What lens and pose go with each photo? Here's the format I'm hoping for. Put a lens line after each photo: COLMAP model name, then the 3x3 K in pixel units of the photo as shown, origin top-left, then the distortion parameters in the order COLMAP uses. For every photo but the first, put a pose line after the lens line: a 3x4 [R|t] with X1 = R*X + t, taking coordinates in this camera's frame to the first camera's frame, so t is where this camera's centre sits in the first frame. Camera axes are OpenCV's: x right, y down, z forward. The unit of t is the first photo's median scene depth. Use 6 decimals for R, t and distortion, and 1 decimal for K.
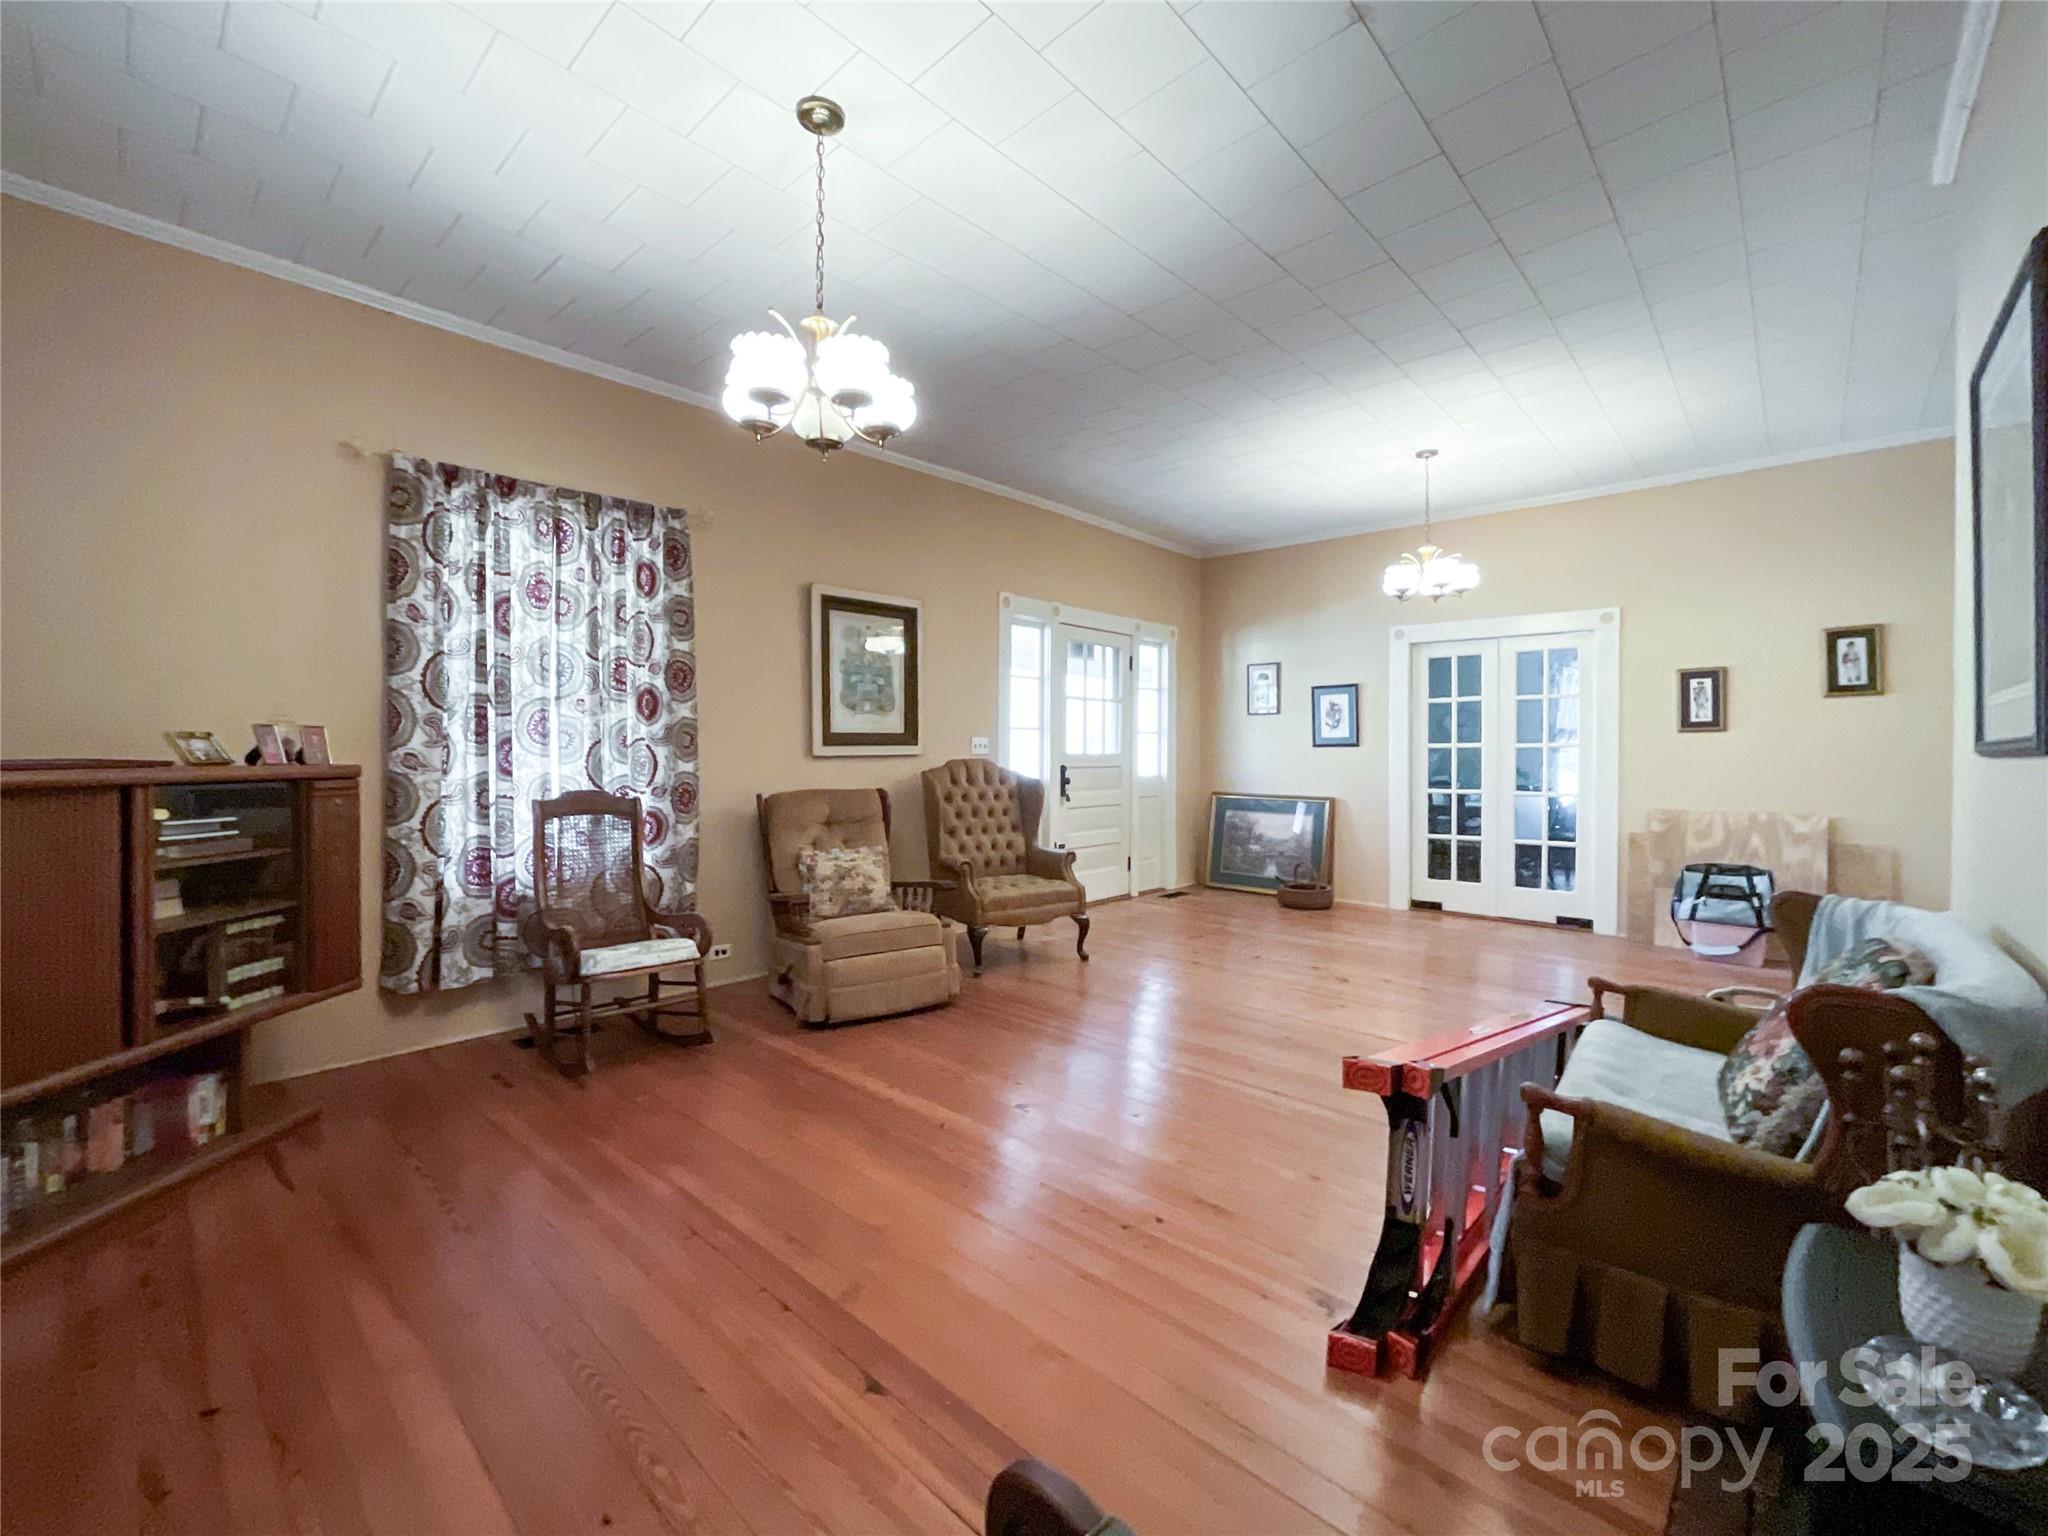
lens RADIAL K [[848.3, 0, 1019.5], [0, 848.3, 760.4], [0, 0, 1]] dist [-0.012711, 0.003257]
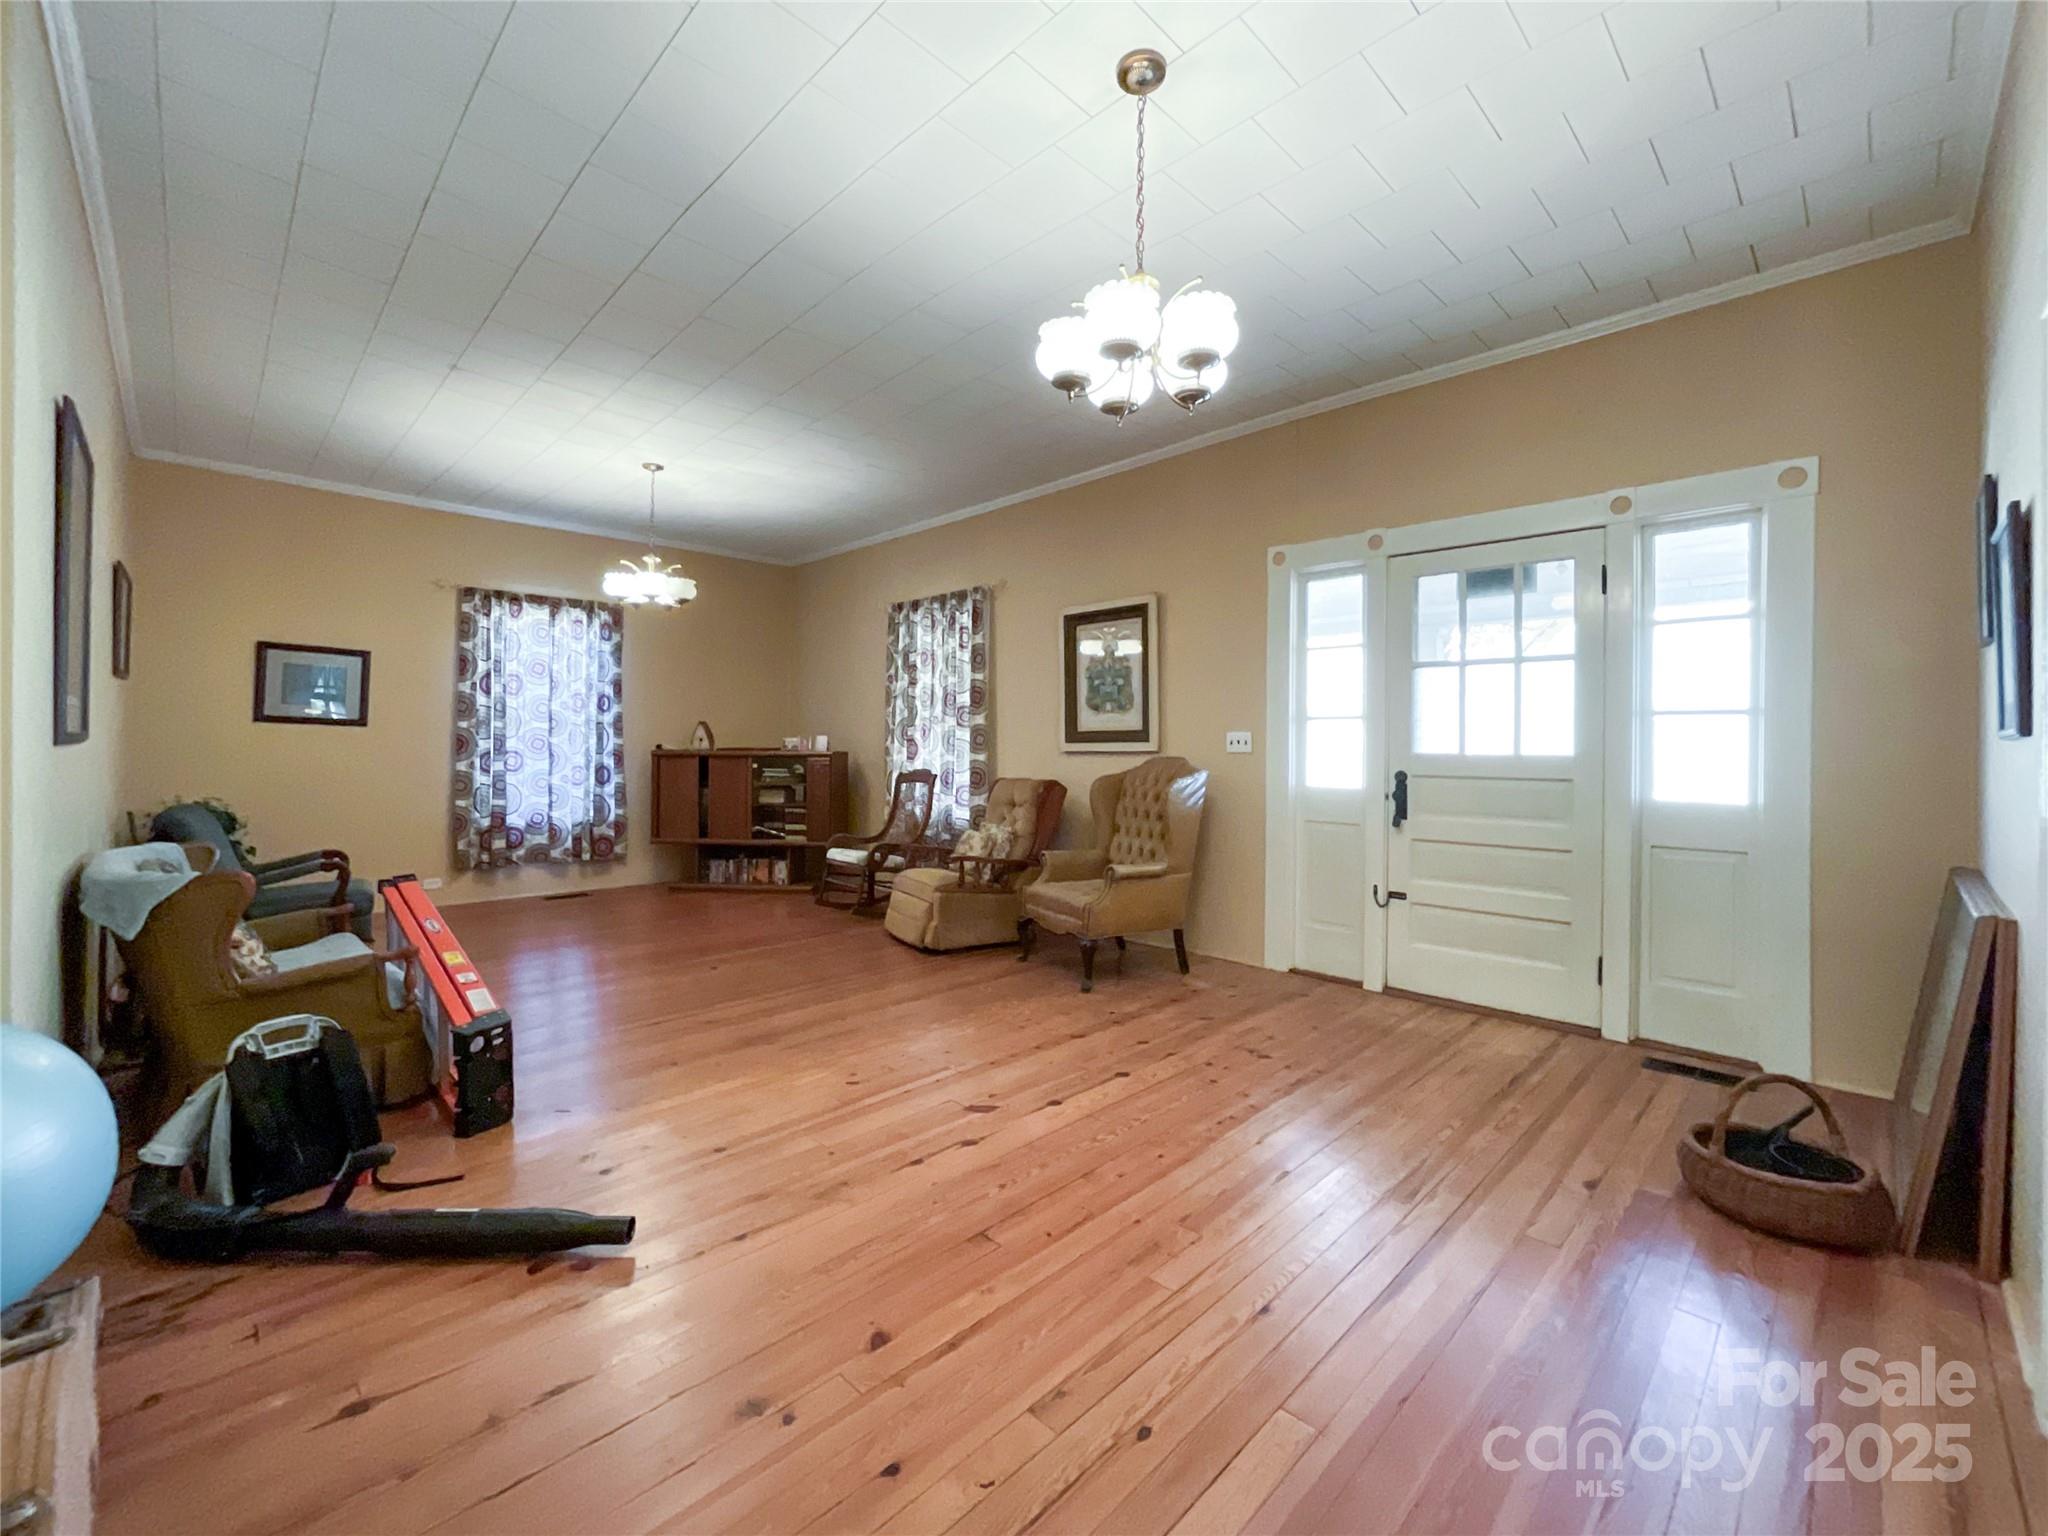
lens RADIAL K [[848.3, 0, 1019.8], [0, 848.3, 747.6], [0, 0, 1]] dist [-0.012711, 0.003257]
pose [[-0.033760, 0.002094, -0.999428, 0.926193], [-0.017936, 0.999835, 0.002701, -0.012417], [0.999269, 0.018017, -0.033717, 0.947611]]
